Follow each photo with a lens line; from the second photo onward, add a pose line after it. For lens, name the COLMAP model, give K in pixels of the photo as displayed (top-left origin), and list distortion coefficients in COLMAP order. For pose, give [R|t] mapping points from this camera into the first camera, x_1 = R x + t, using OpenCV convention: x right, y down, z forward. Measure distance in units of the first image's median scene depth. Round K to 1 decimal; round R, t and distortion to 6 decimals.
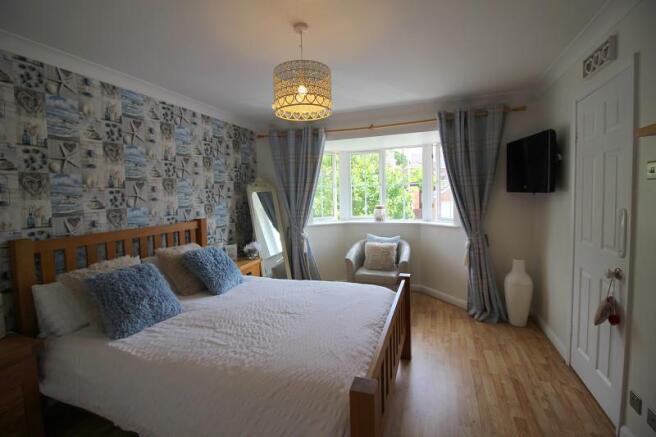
lens RADIAL K [[302.5, 0, 325.5], [0, 302.5, 216.2], [0, 0, 1]] dist [0.005267, -0.000124]
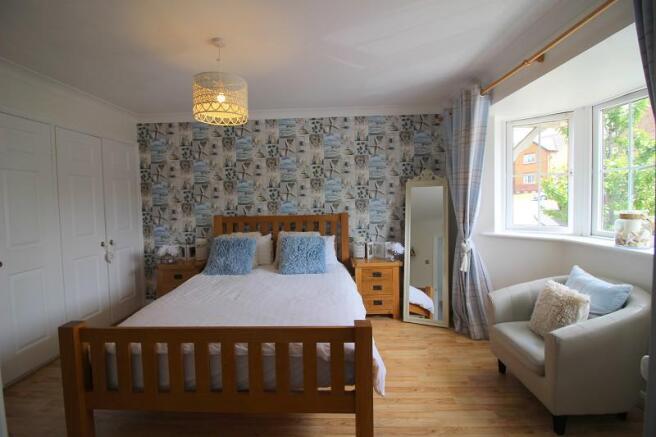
lens RADIAL K [[302.5, 0, 323.2], [0, 302.5, 217.3], [0, 0, 1]] dist [0.005267, -0.000124]
pose [[0.316867, 0.077085, -0.945332, 0.741291], [-0.055490, 0.996491, 0.062657, -0.048085], [0.946845, 0.032603, 0.320033, 0.680934]]
